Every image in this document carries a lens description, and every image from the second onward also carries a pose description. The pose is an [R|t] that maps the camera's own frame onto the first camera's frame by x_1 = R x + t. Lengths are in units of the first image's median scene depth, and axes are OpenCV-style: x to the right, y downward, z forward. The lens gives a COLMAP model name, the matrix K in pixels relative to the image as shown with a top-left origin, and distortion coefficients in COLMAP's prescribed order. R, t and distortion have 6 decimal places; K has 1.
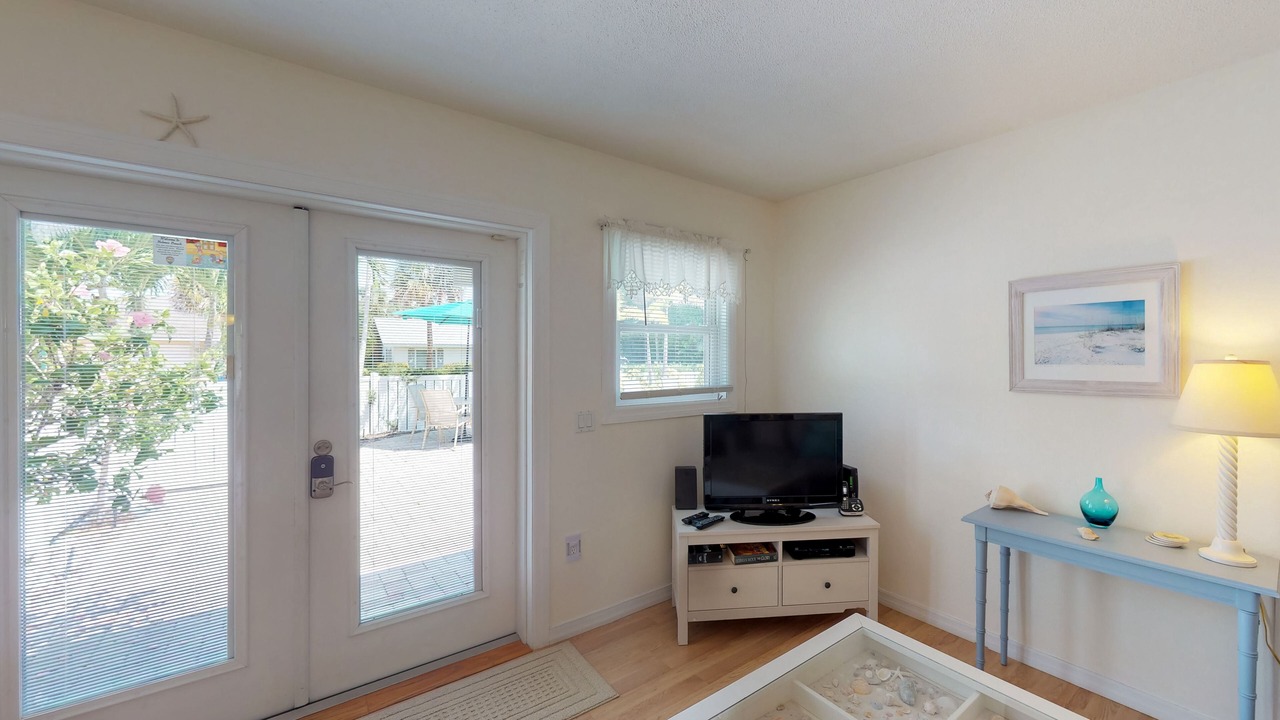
lens RADIAL K [[445.3, 0, 646.1], [0, 445.3, 359.7], [0, 0, 1]] dist [-0.000119, -0.000021]
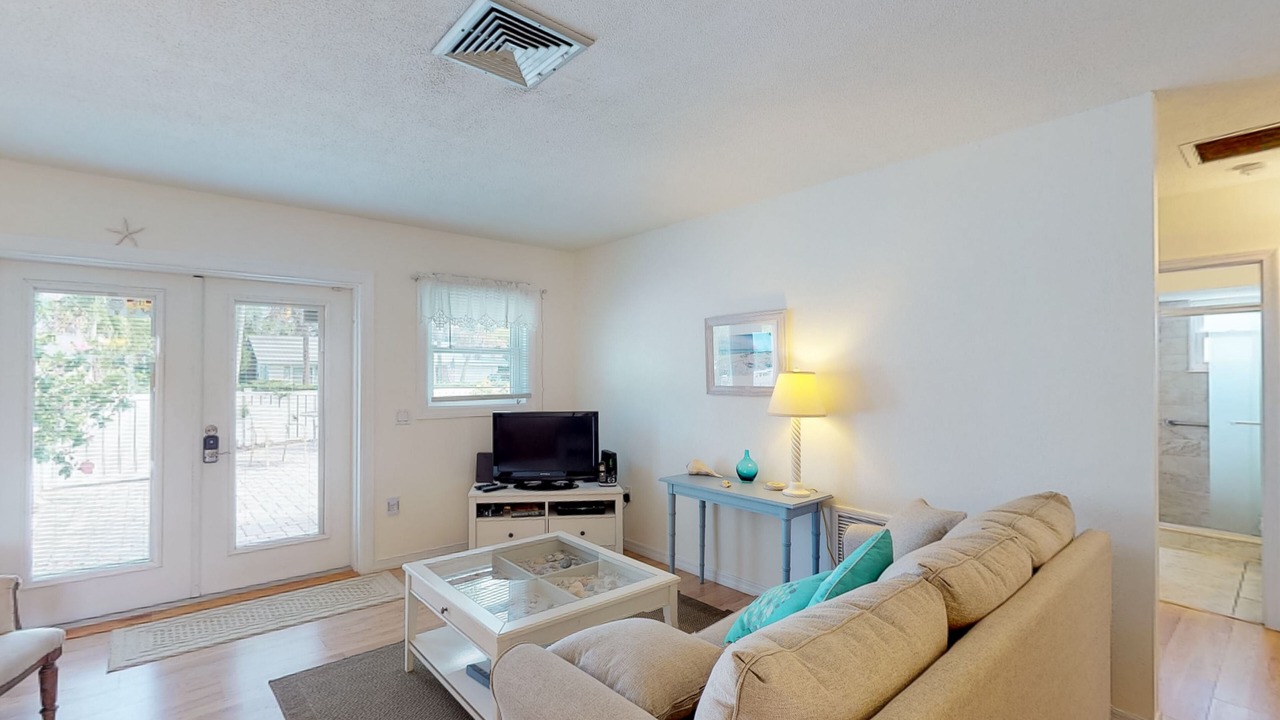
lens RADIAL K [[559.2, 0, 647.1], [0, 559.2, 370.8], [0, 0, 1]] dist [-0.000764, -0.000081]
pose [[0.997725, -0.003796, 0.067314, 0.516450], [0.004922, 0.999850, -0.016579, 0.024554], [-0.067241, 0.016872, 0.997594, -0.822773]]
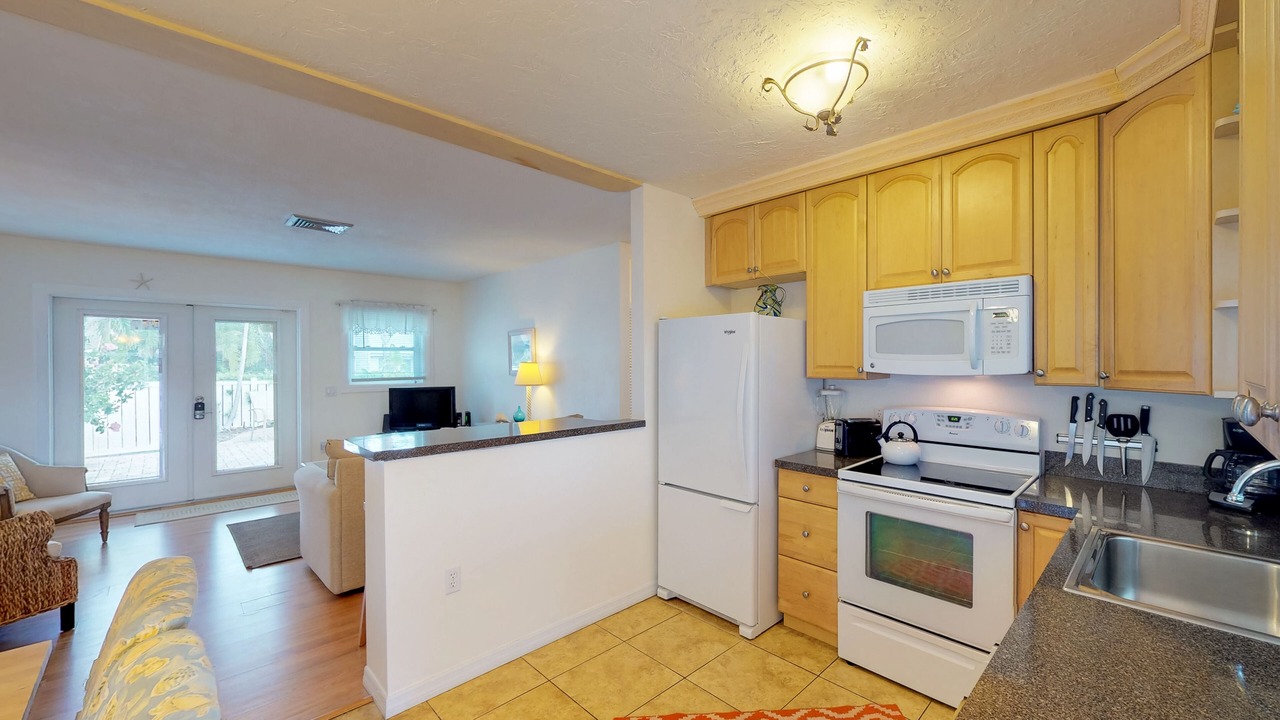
lens RADIAL K [[507.0, 0, 692.2], [0, 507.0, 365.5], [0, 0, 1]] dist [0.002439, -0.000871]
pose [[0.989450, -0.009689, 0.144549, 1.297298], [0.010739, 0.999921, -0.006487, 0.043813], [-0.144475, 0.007970, 0.989476, -1.801342]]
